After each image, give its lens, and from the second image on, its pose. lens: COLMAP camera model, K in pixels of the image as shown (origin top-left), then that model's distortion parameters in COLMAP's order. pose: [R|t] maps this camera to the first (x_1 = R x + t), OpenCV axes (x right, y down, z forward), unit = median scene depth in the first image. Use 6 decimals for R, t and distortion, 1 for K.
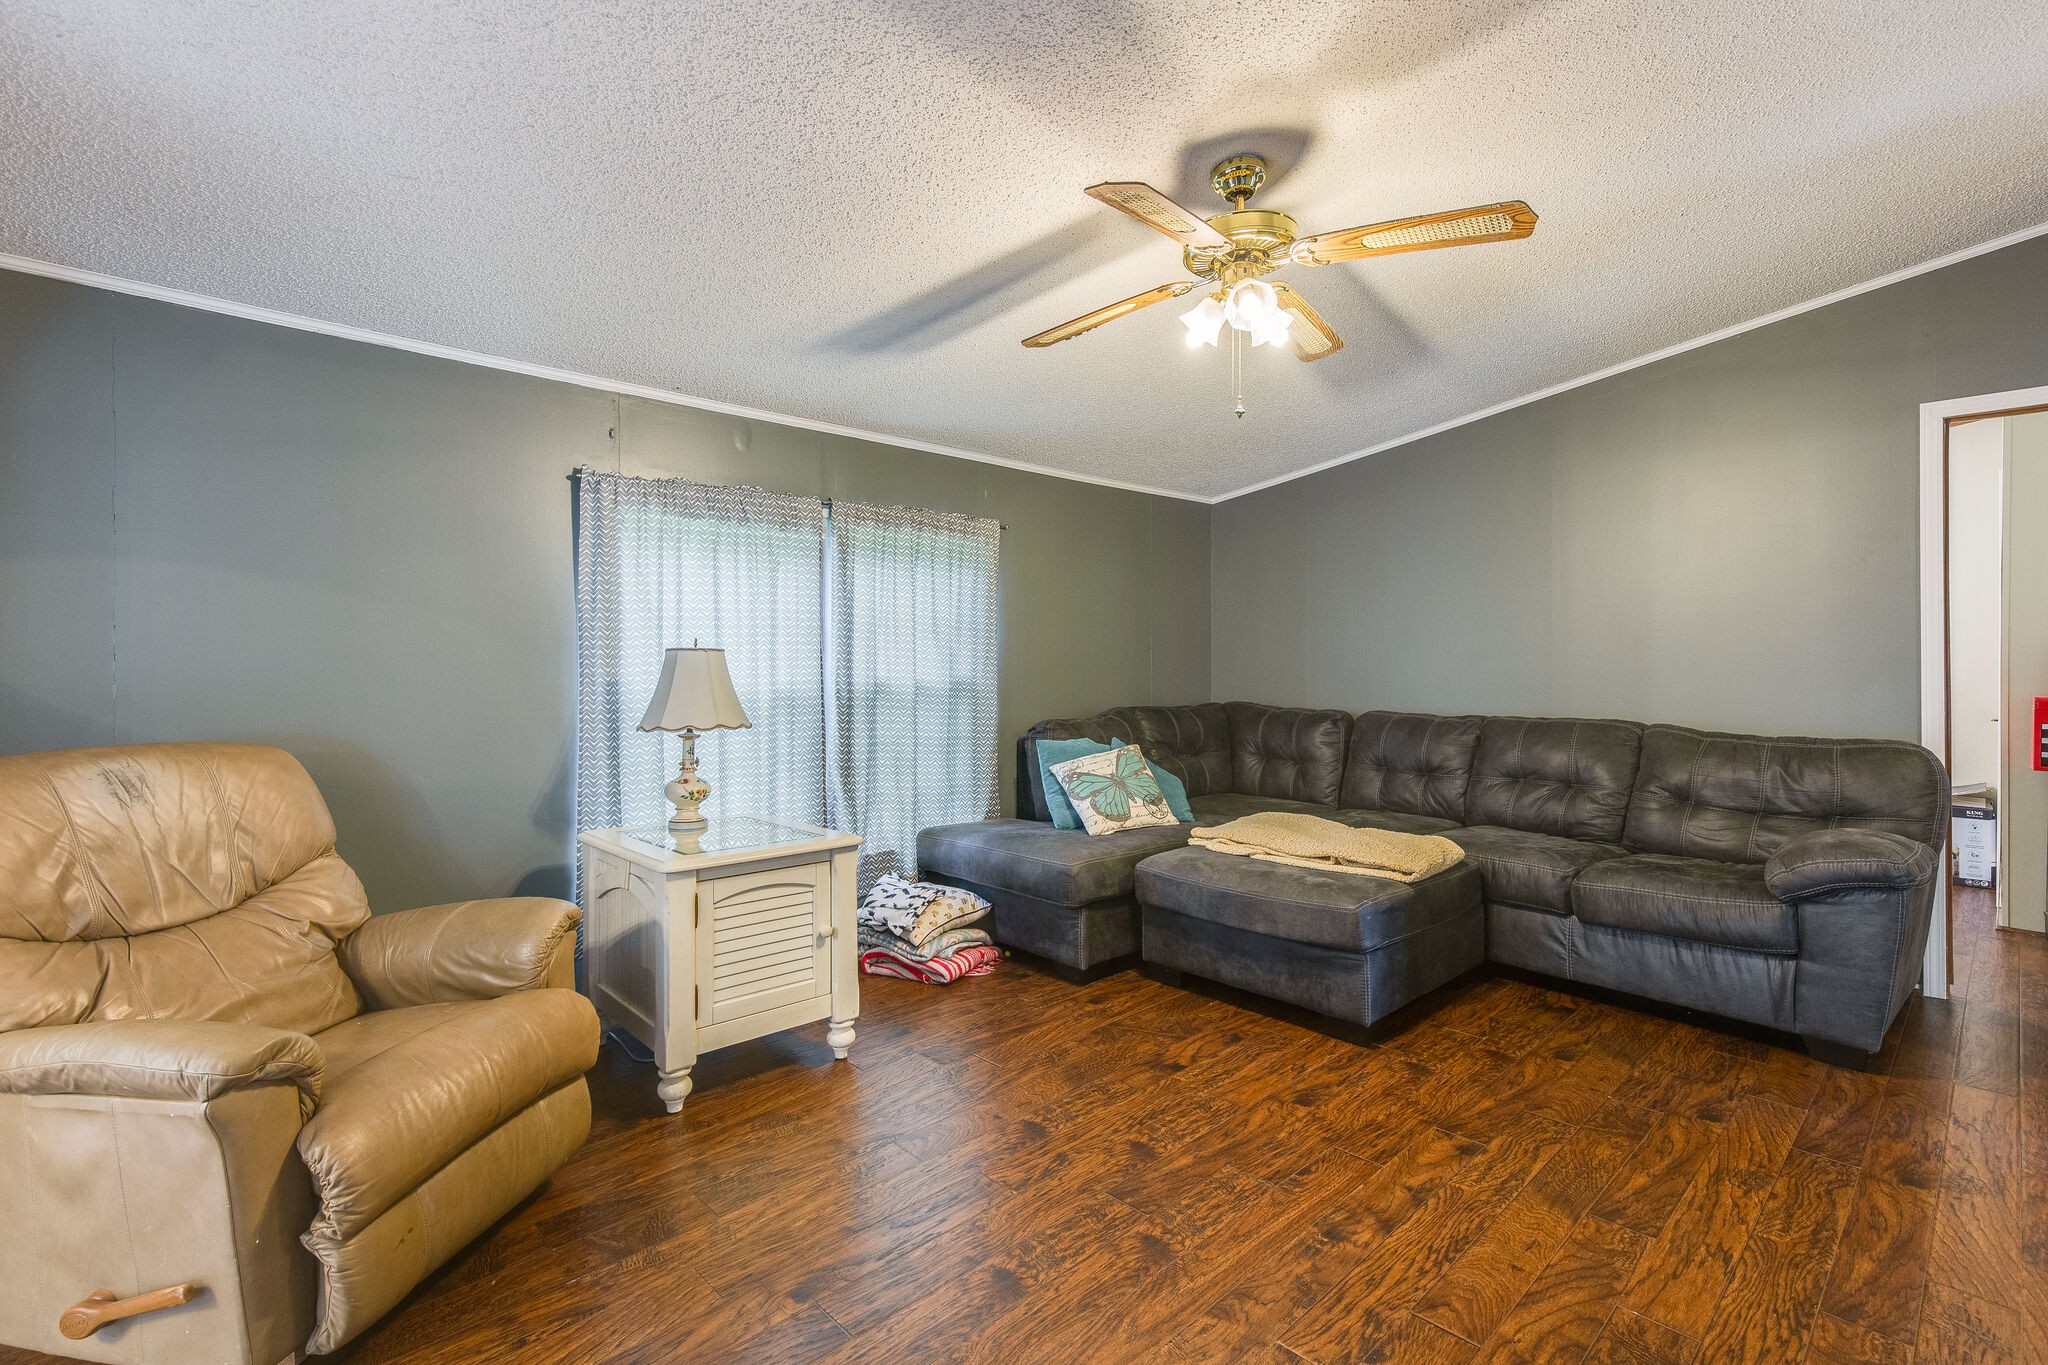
lens RADIAL K [[938.7, 0, 1030.6], [0, 938.7, 667.2], [0, 0, 1]] dist [0.005262, 0.000239]
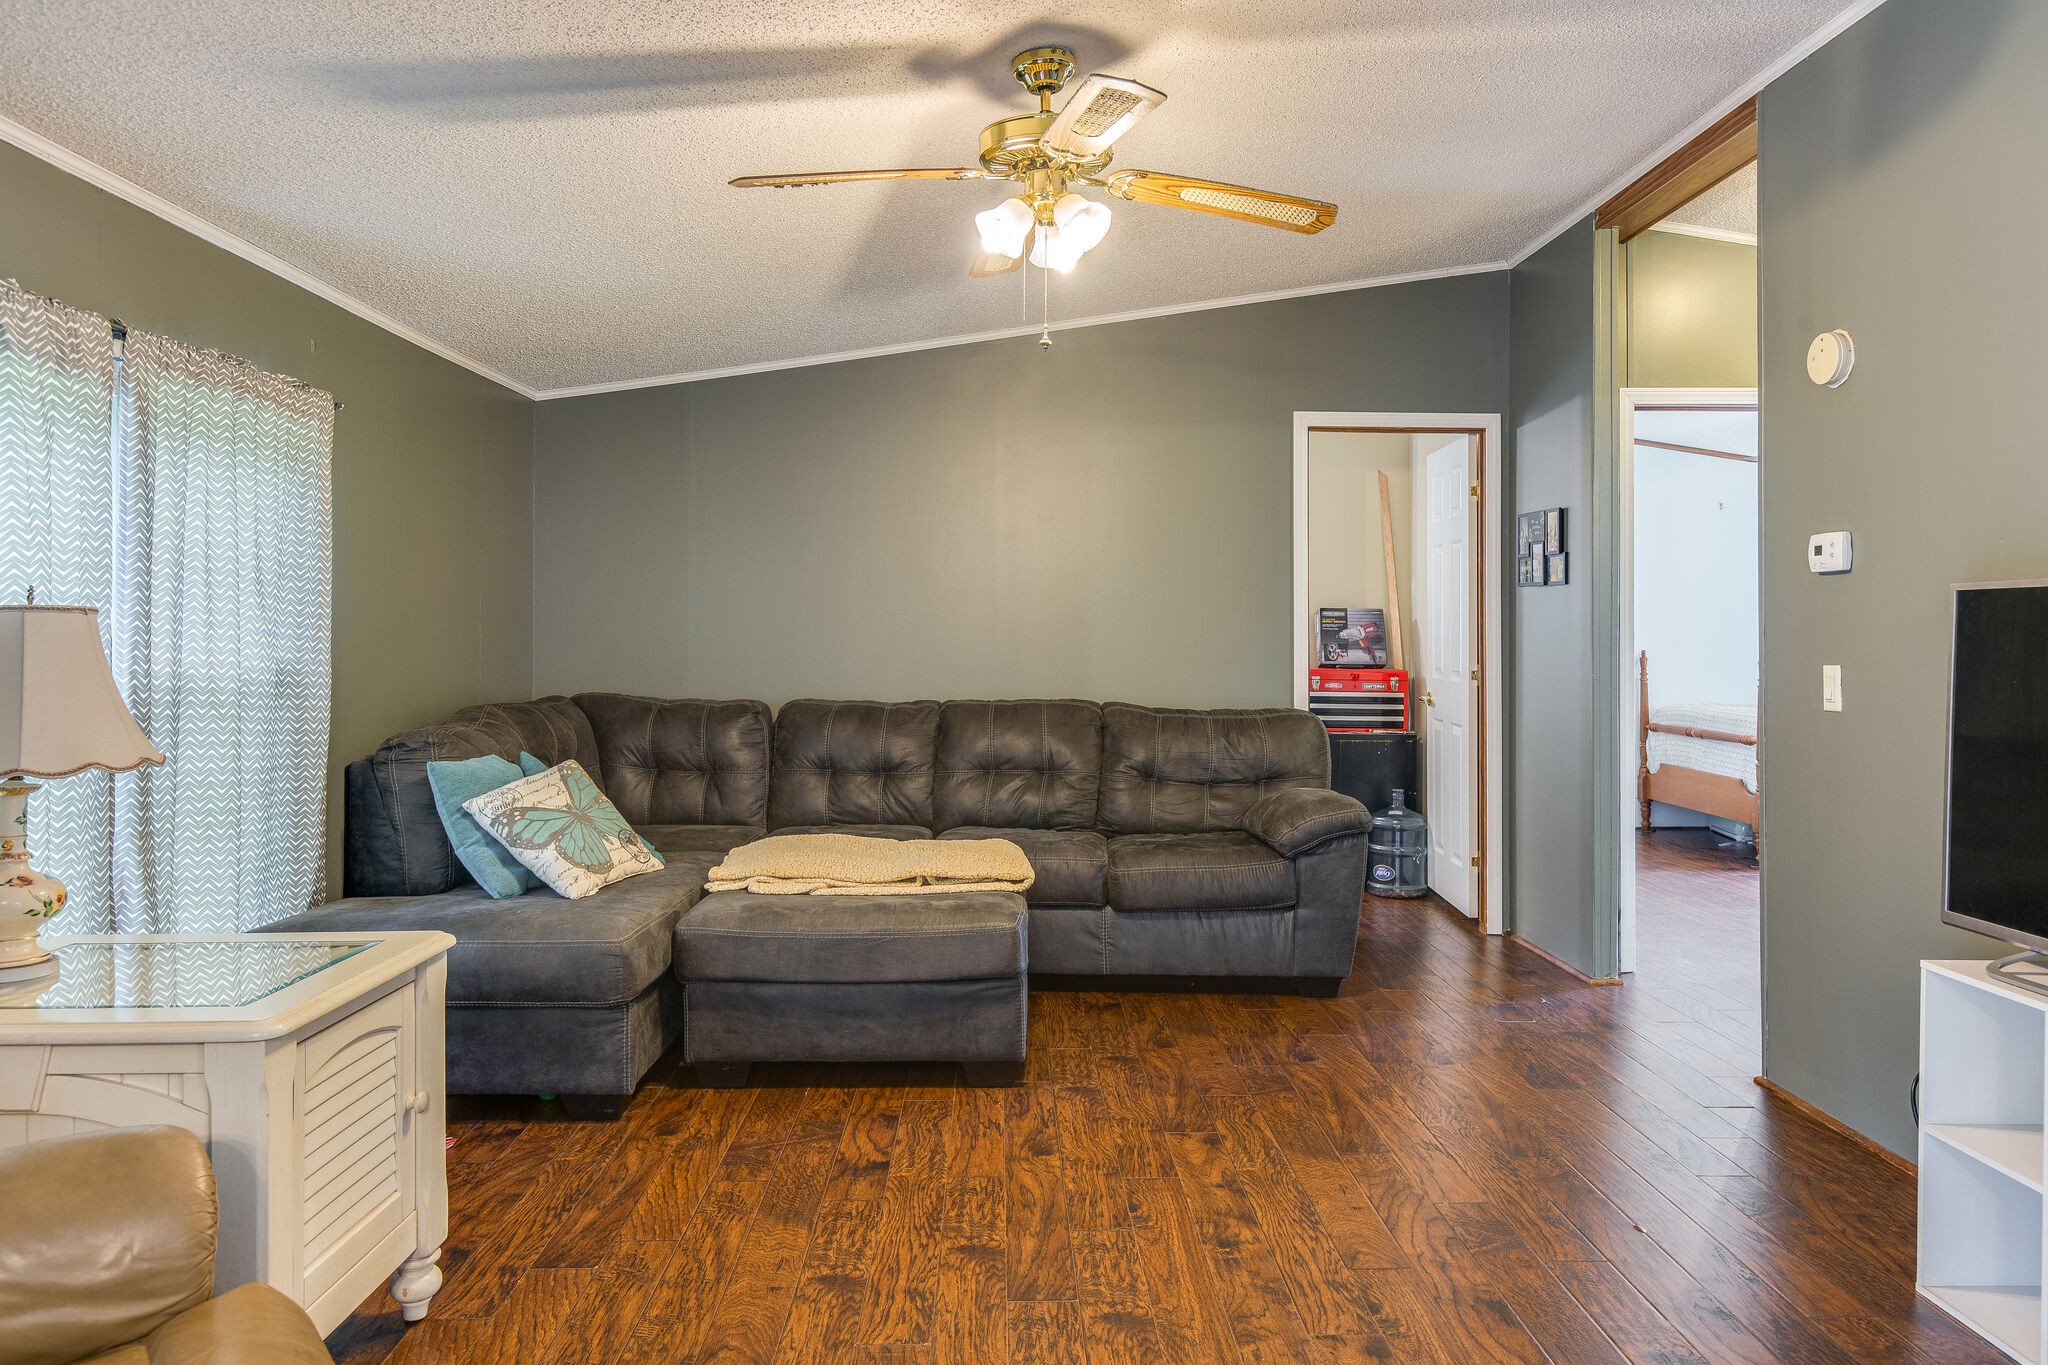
lens RADIAL K [[1386.0, 0, 1023.1], [0, 1386.0, 631.0], [0, 0, 1]] dist [0.006038, -0.006006]
pose [[0.669561, 0.005541, 0.742736, -0.527398], [-0.000232, 0.999974, -0.007251, -0.002667], [-0.742757, 0.004683, 0.669545, 0.130600]]
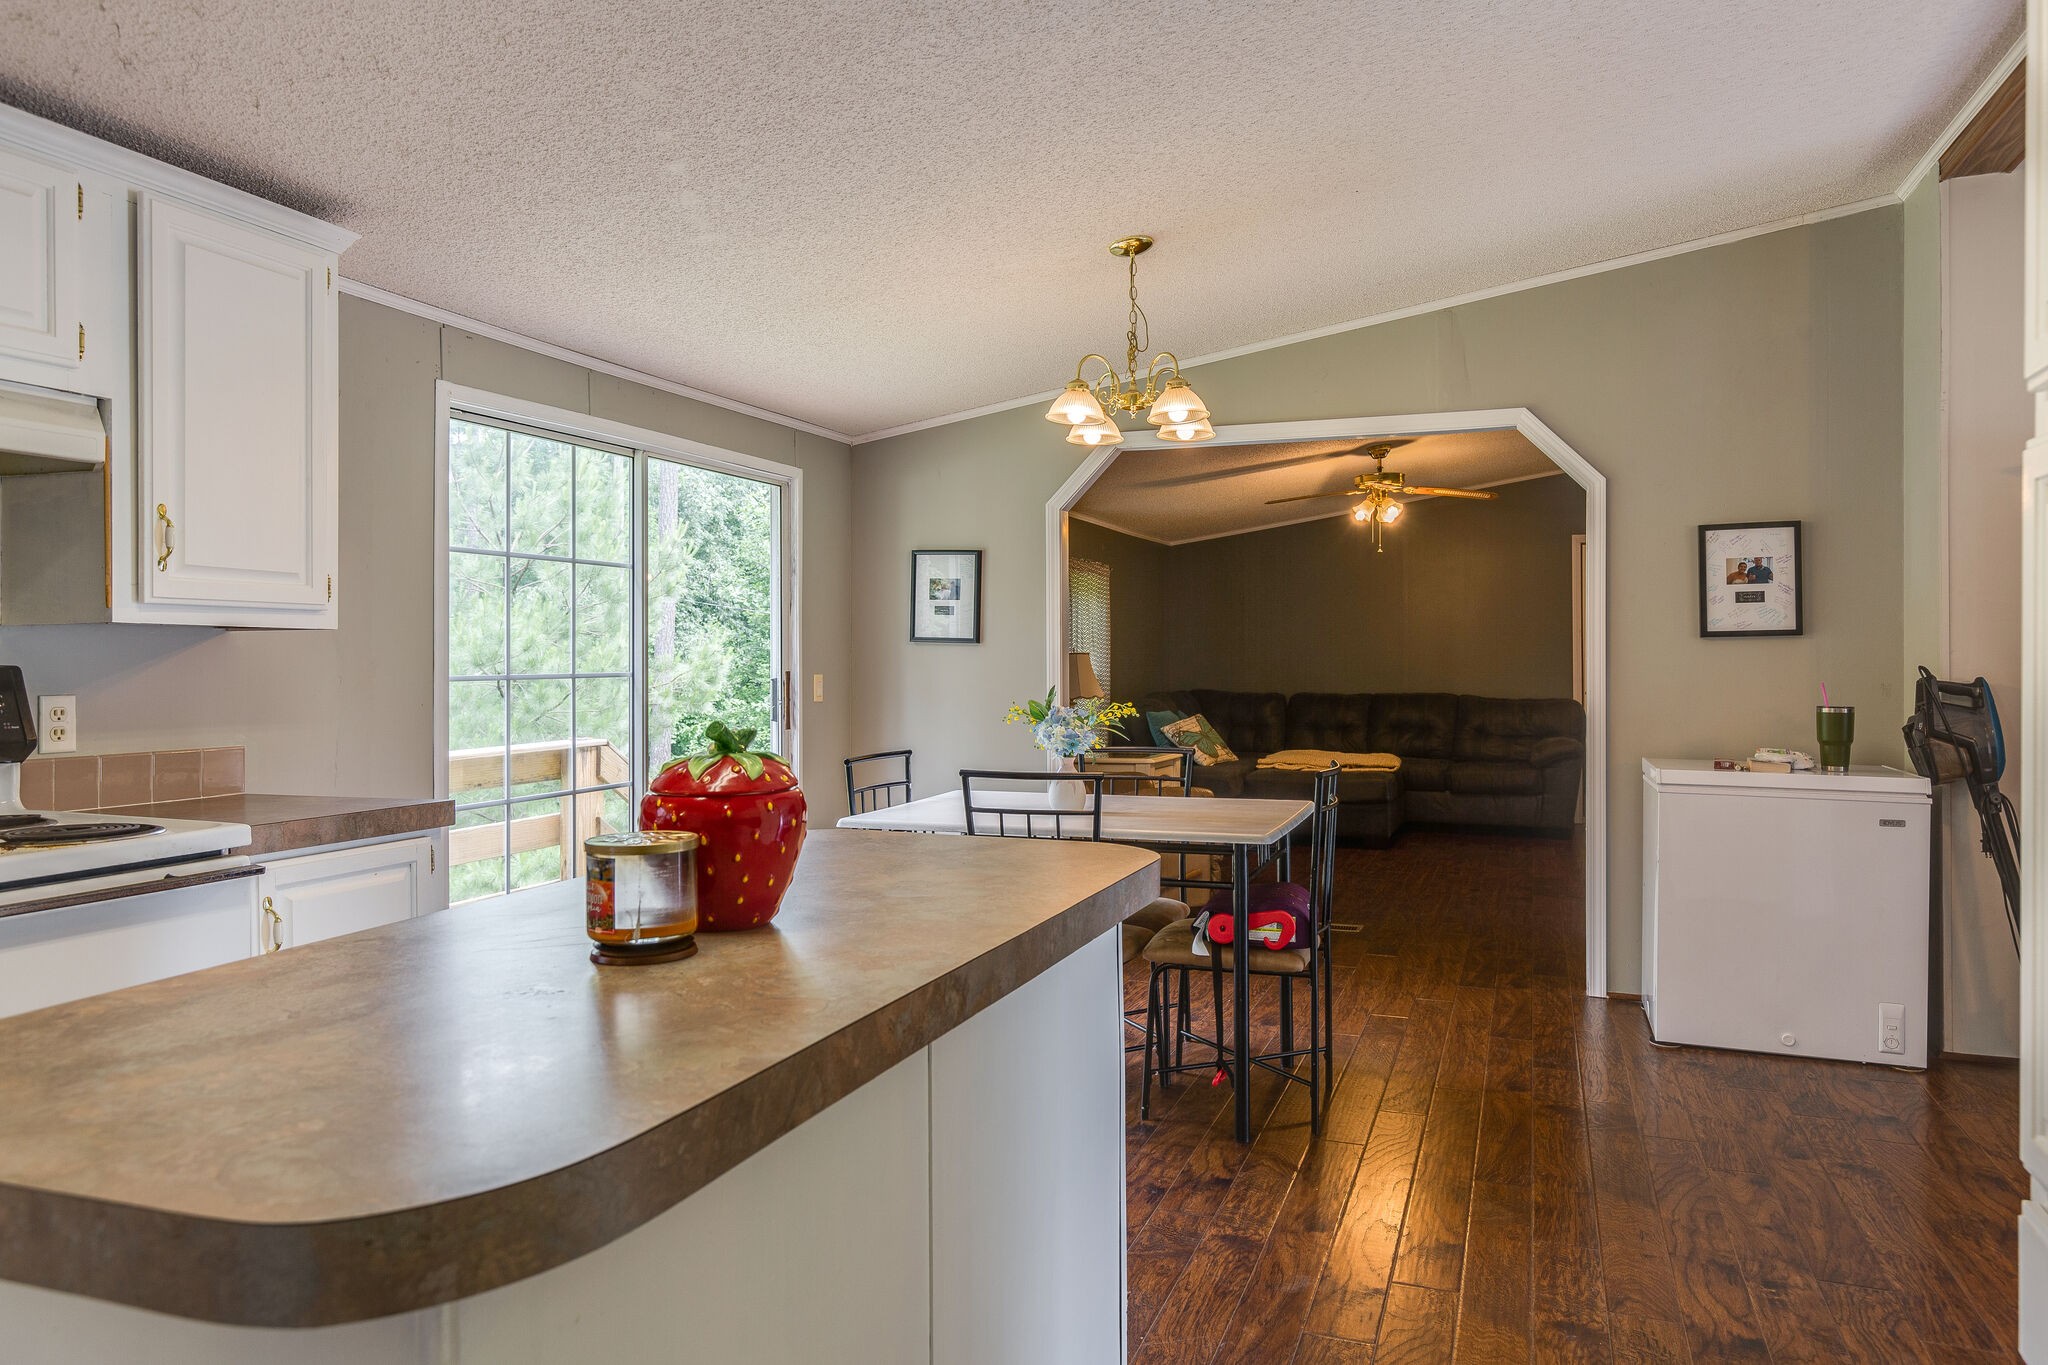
lens RADIAL K [[1386.0, 0, 1020.6], [0, 1386.0, 669.8], [0, 0, 1]] dist [0.006038, -0.006006]
pose [[0.896962, -0.003912, 0.442091, -1.533633], [0.002979, 0.999992, 0.002805, 0.001587], [-0.442098, -0.001199, 0.896966, -1.230254]]
